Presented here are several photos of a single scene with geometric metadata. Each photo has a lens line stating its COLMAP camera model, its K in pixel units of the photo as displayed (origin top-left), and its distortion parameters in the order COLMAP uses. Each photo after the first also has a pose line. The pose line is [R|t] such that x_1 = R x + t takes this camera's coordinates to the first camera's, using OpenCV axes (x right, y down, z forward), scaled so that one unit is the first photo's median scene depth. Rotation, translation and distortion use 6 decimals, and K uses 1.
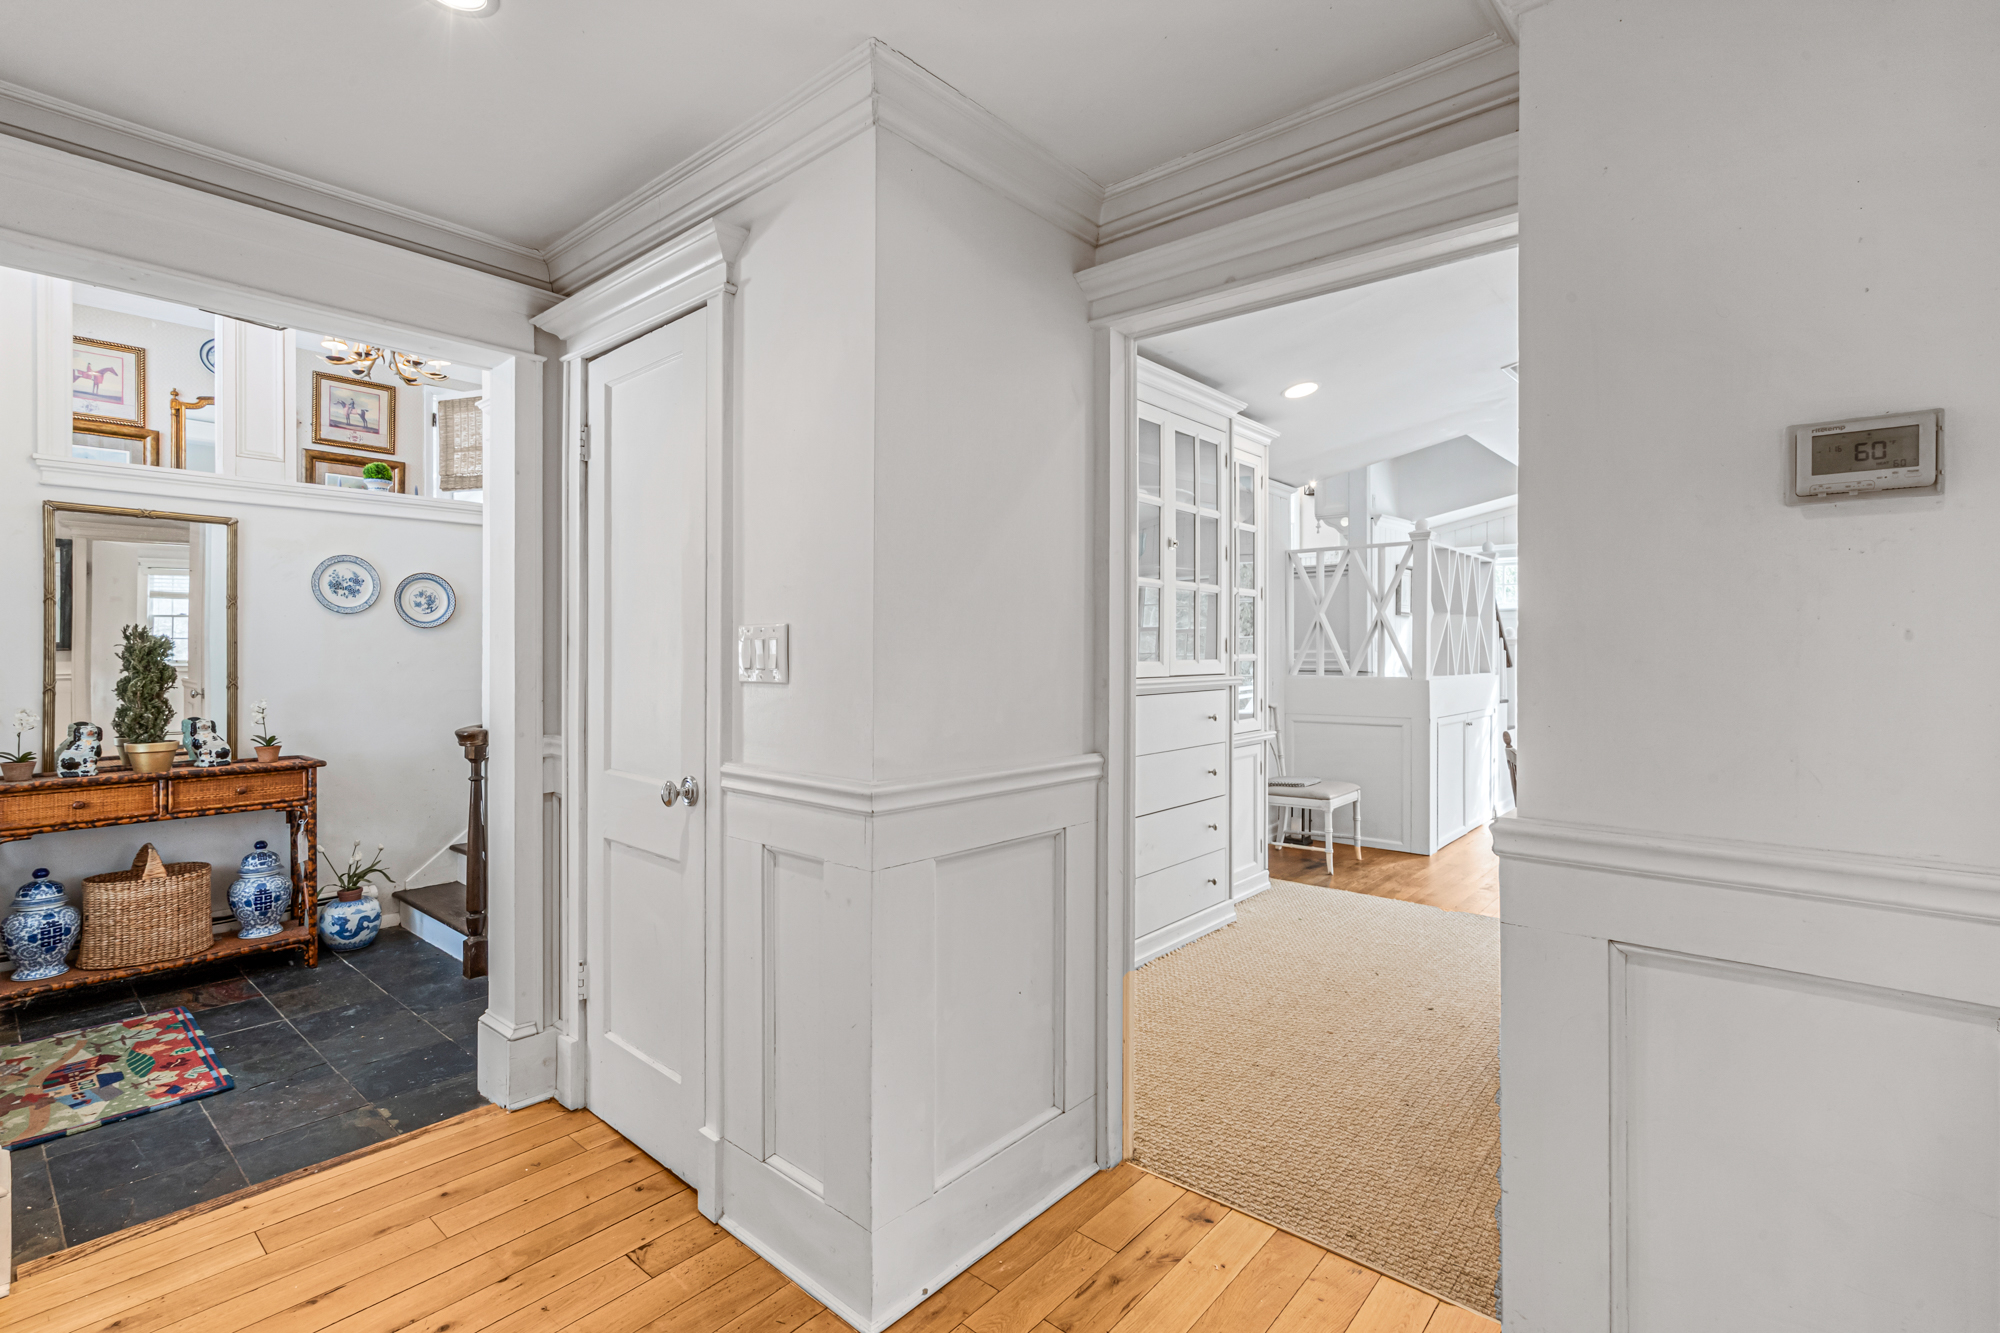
lens RADIAL K [[923.3, 0, 992.2], [0, 923.3, 655.7], [0, 0, 1]] dist [0.002219, 0.000959]
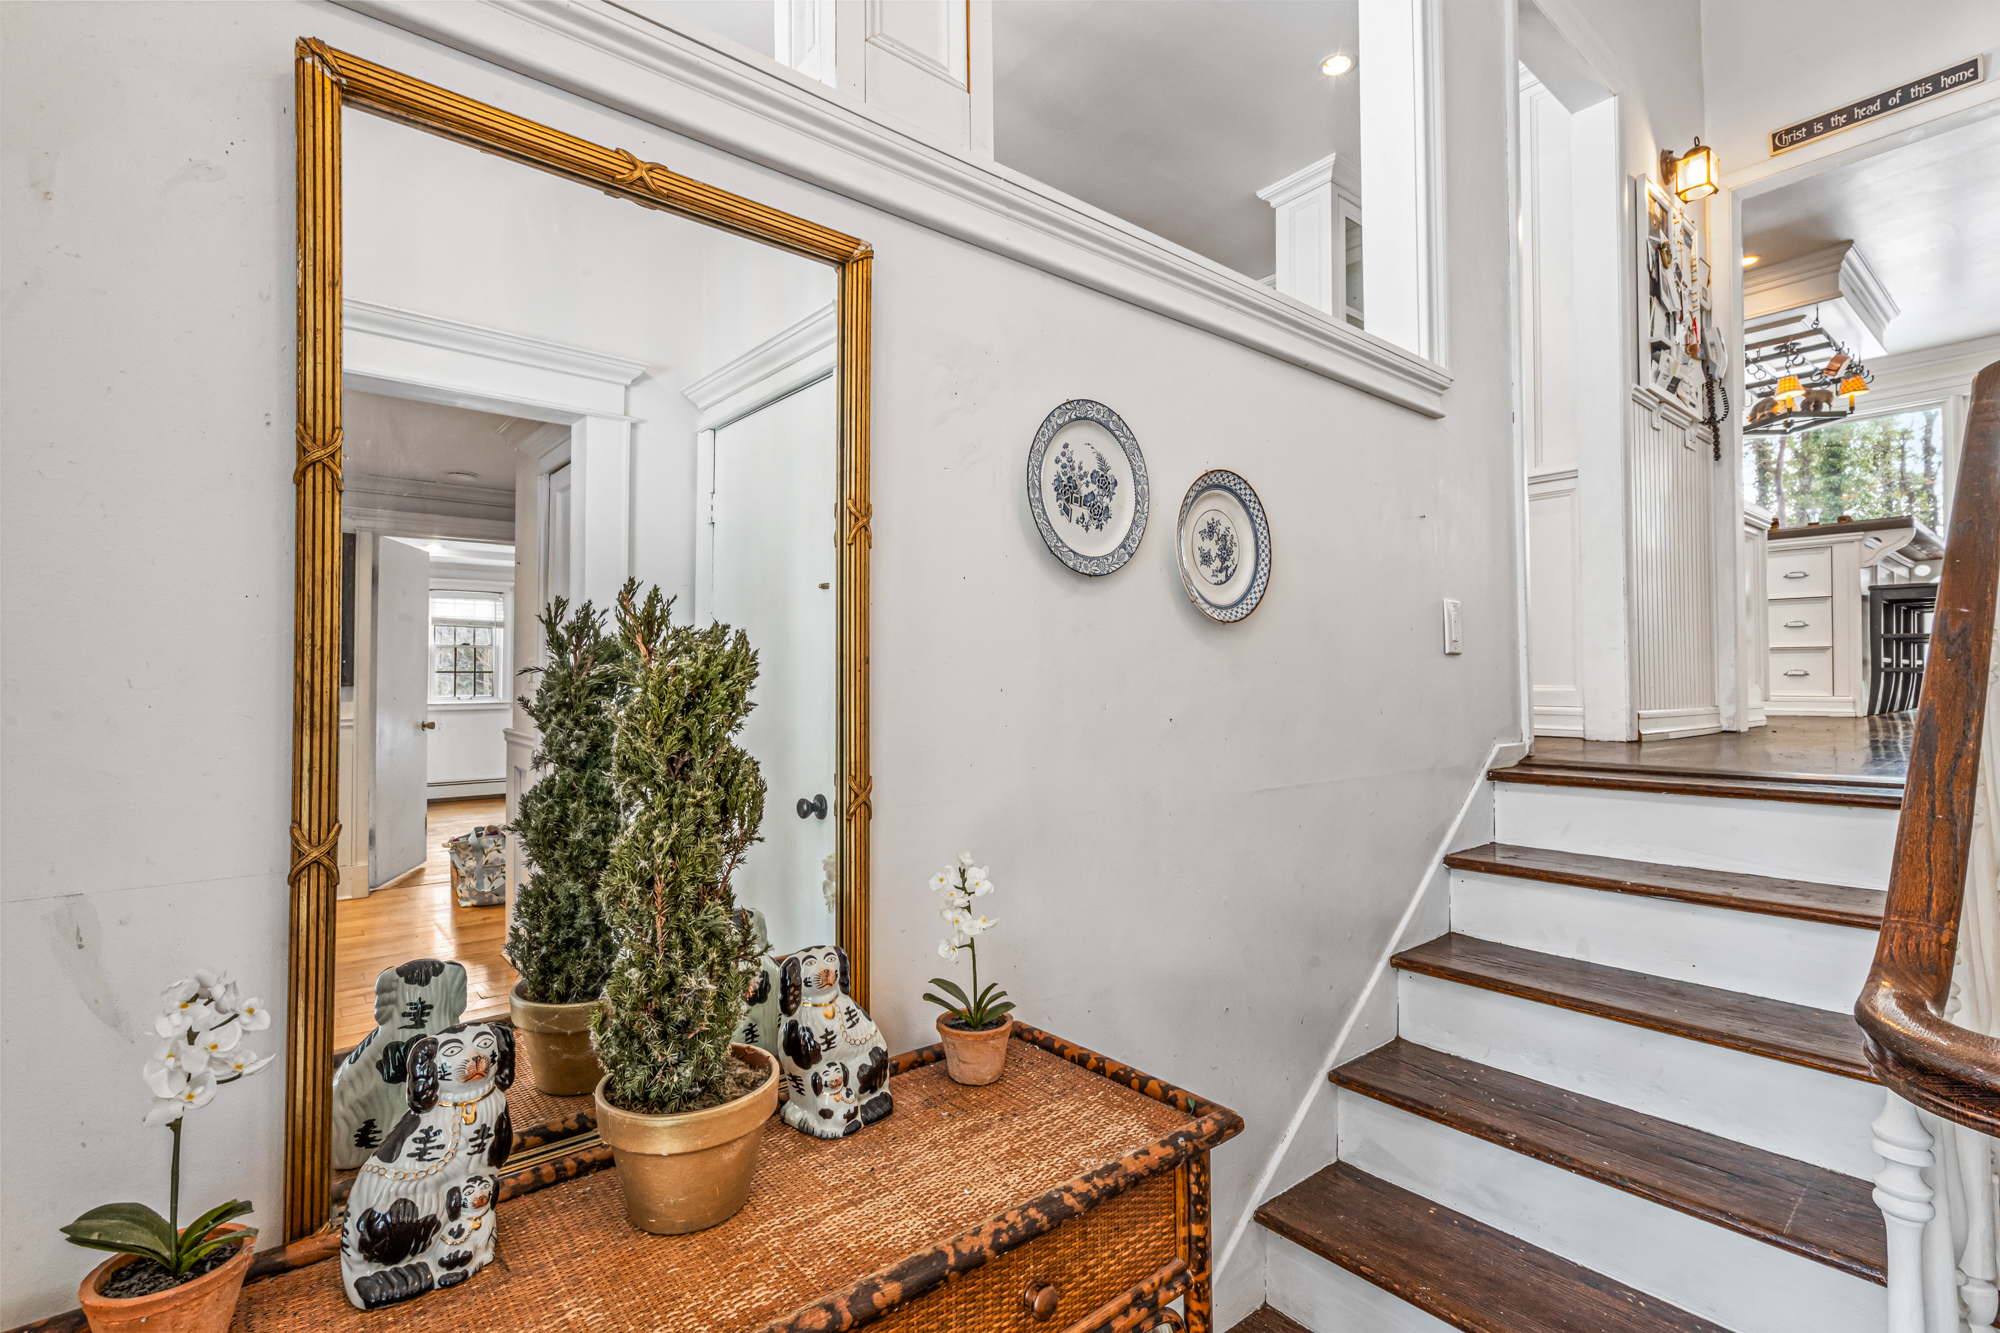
lens RADIAL K [[923.3, 0, 1006.3], [0, 923.3, 672.9], [0, 0, 1]] dist [0.002219, 0.000959]
pose [[0.986909, -0.003454, -0.161240, -0.727212], [0.000969, 0.999880, -0.015487, -0.005573], [0.161274, 0.015128, 0.986794, 0.717425]]
